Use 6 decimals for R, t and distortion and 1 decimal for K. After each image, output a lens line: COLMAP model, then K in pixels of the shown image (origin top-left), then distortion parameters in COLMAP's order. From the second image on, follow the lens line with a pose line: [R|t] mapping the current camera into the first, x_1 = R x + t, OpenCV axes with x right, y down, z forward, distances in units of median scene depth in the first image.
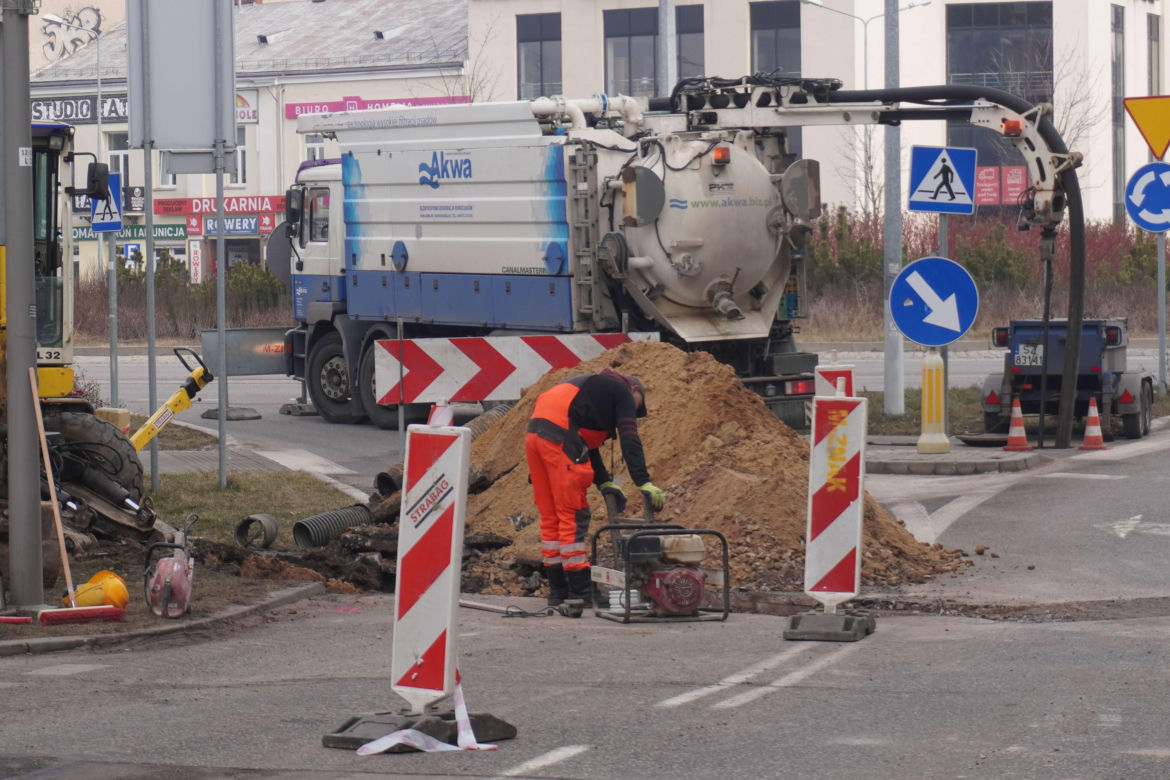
lens RADIAL K [[4705.4, 0, 585.0], [0, 4705.4, 390.0], [0, 0, 1]] dist [0.005435, -1.087740]
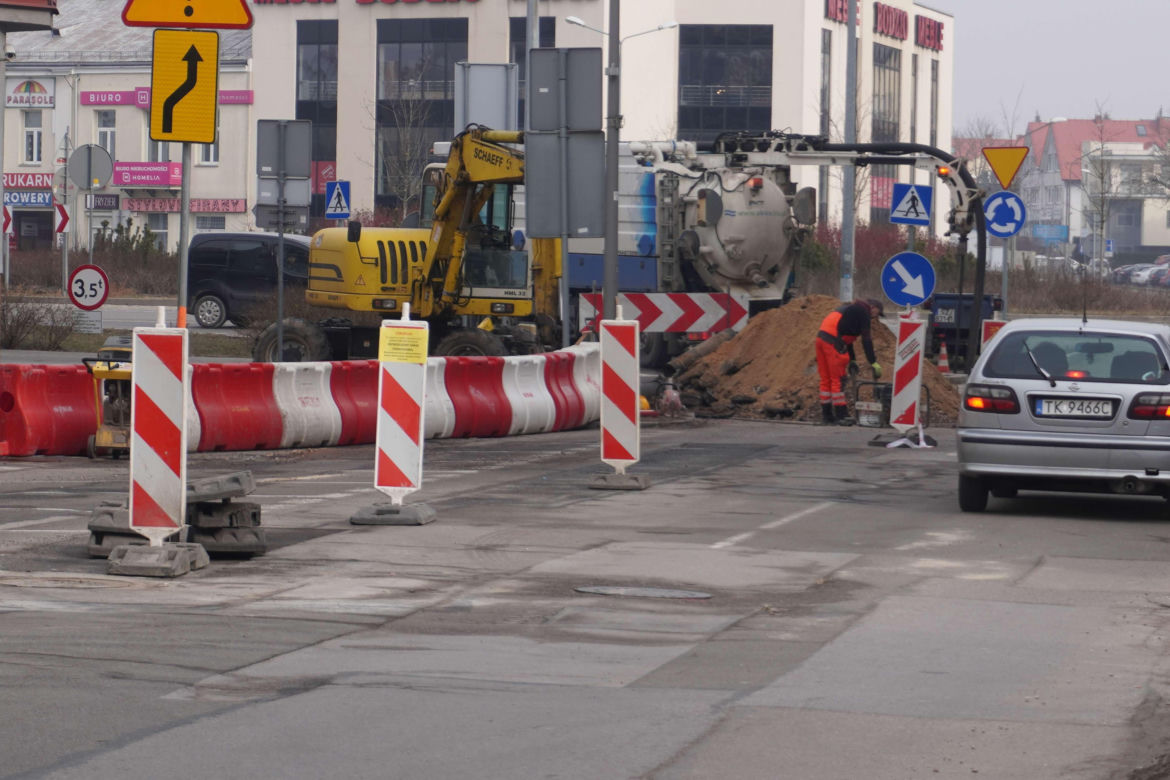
lens RADIAL K [[5510.7, 0, 585.0], [0, 5510.7, 390.0], [0, 0, 1]] dist [-0.151569, 2.747947]
pose [[0.993635, 0.025181, 0.109796, -0.228788], [-0.025178, 0.999682, -0.001410, 0.023330], [-0.109797, -0.001363, 0.993953, -0.823937]]
